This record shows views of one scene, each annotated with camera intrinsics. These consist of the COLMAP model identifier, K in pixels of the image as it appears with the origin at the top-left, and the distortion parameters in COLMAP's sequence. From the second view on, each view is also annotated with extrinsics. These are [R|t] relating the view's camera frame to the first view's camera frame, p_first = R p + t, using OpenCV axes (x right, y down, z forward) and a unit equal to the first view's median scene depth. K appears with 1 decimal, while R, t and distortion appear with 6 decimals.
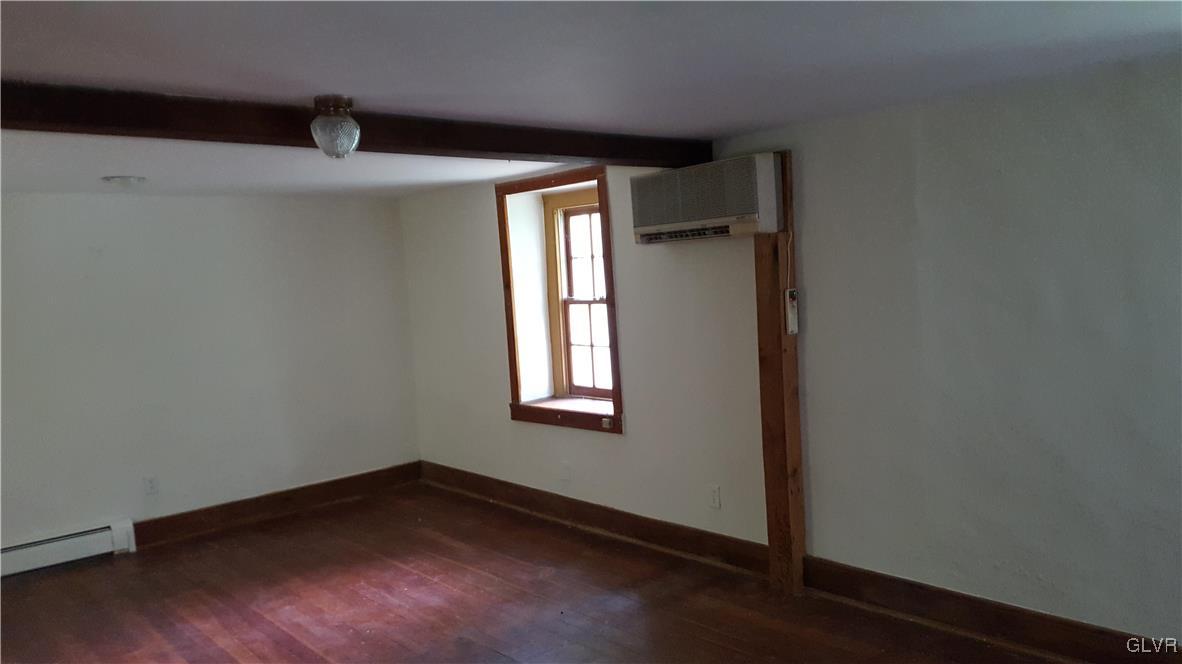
lens RADIAL K [[853.5, 0, 591.0], [0, 853.5, 332.0], [0, 0, 1]] dist [0.002299, 0.000783]
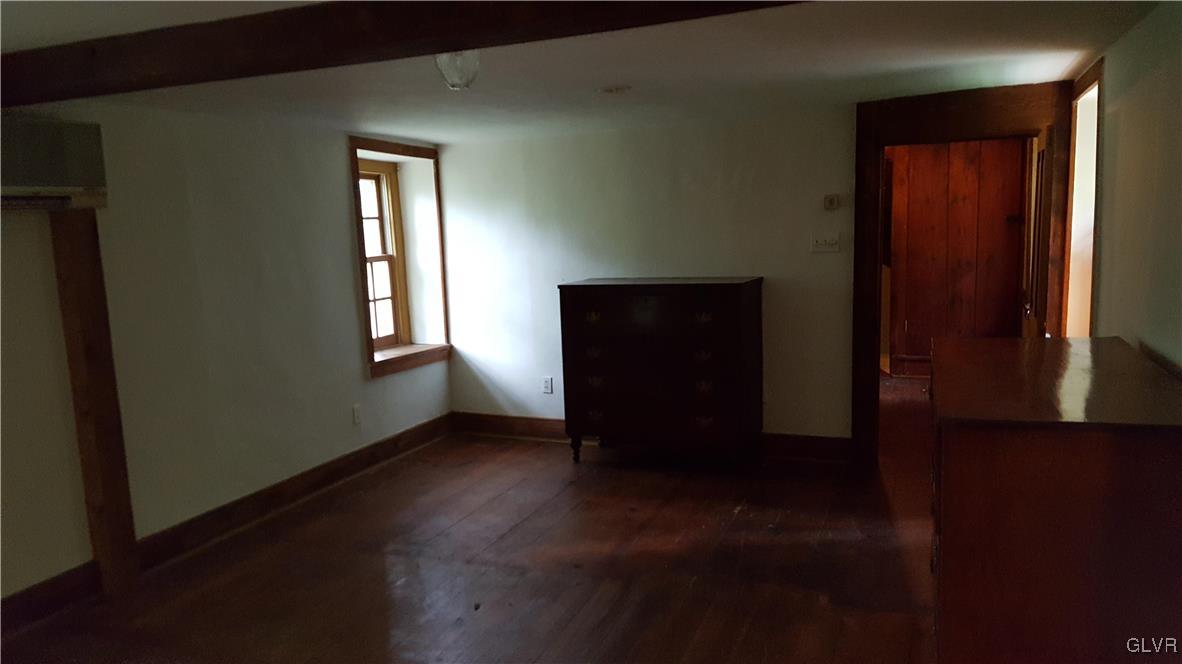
lens RADIAL K [[853.5, 0, 591.0], [0, 853.5, 332.0], [0, 0, 1]] dist [0.002299, 0.000783]
pose [[-0.430218, -0.049682, 0.901357, -0.864707], [0.116347, 0.987105, 0.109941, -0.023107], [-0.895196, 0.152169, -0.418890, 0.930137]]
